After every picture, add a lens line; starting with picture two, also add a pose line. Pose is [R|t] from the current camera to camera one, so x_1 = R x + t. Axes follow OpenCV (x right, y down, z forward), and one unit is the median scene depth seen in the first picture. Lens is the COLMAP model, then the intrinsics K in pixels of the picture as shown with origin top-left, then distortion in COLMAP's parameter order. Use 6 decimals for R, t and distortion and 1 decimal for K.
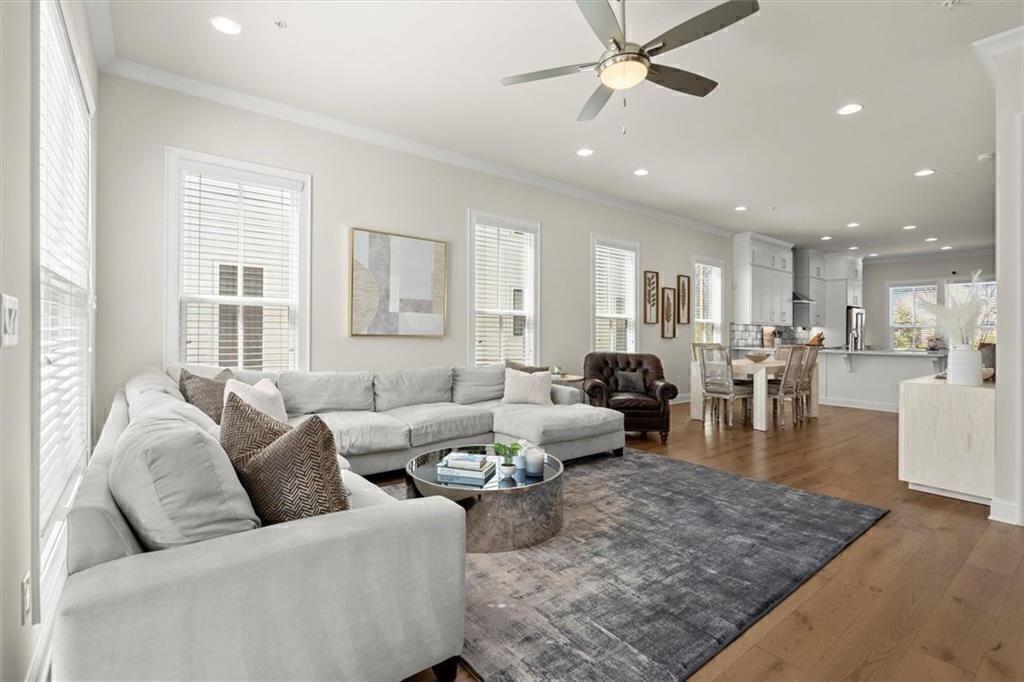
lens RADIAL K [[471.6, 0, 512.1], [0, 471.6, 328.8], [0, 0, 1]] dist [-0.002161, -0.000490]
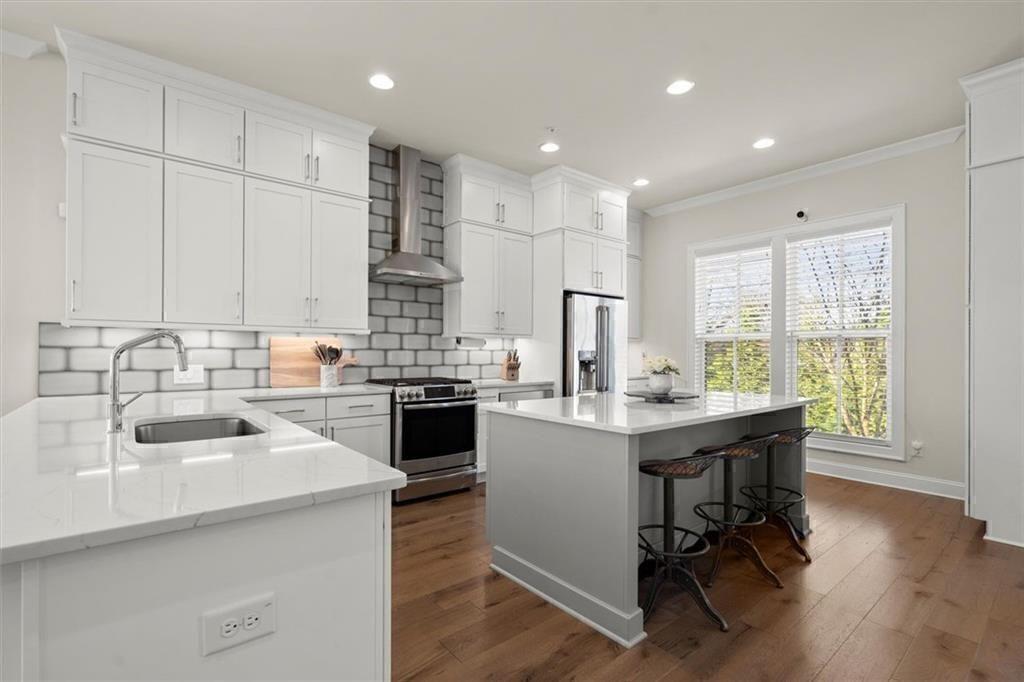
lens RADIAL K [[470.6, 0, 512.0], [0, 470.6, 341.0], [0, 0, 1]] dist [-0.000316, -0.000095]
pose [[0.999701, -0.005333, 0.023871, 0.708474], [0.005670, 0.999885, -0.014048, 0.006131], [-0.023793, 0.014179, 0.999616, 0.608209]]
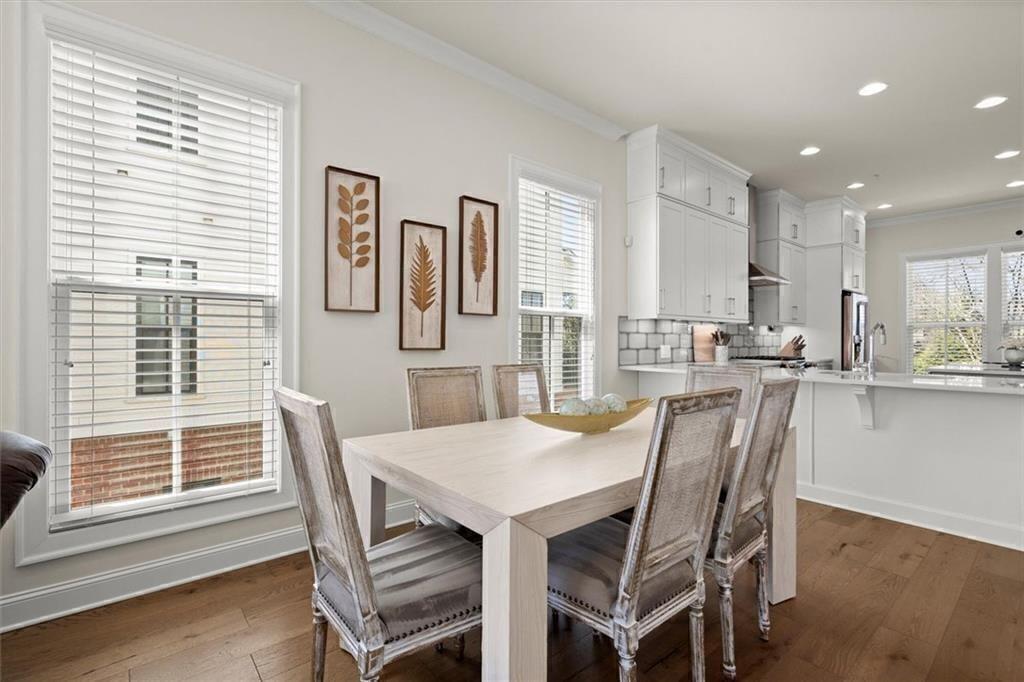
lens RADIAL K [[466.7, 0, 512.0], [0, 466.7, 341.0], [0, 0, 1]] dist [-0.000407, 0.000039]
pose [[0.999454, -0.008893, 0.031811, 0.303434], [0.008581, 0.999914, 0.009930, 0.006558], [-0.031896, -0.009652, 0.999445, 0.467379]]
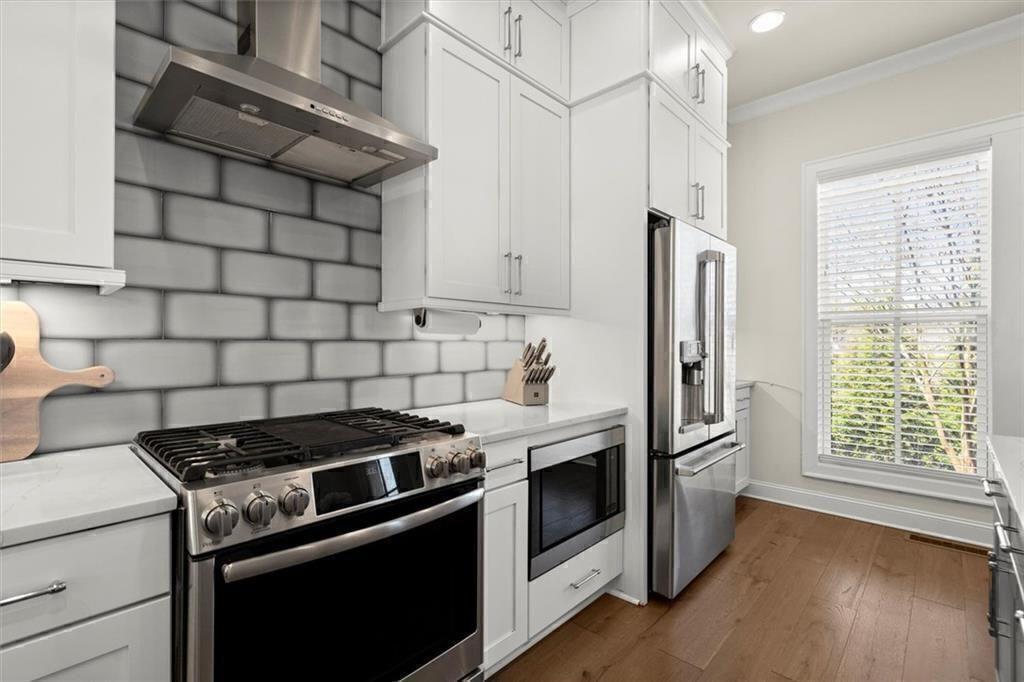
lens RADIAL K [[466.7, 0, 512.0], [0, 466.7, 341.0], [0, 0, 1]] dist [-0.000407, 0.000039]
pose [[0.988282, -0.007019, 0.152478, 0.674730], [0.006080, 0.999960, 0.006624, 0.007265], [-0.152519, -0.005619, 0.988285, 0.878655]]
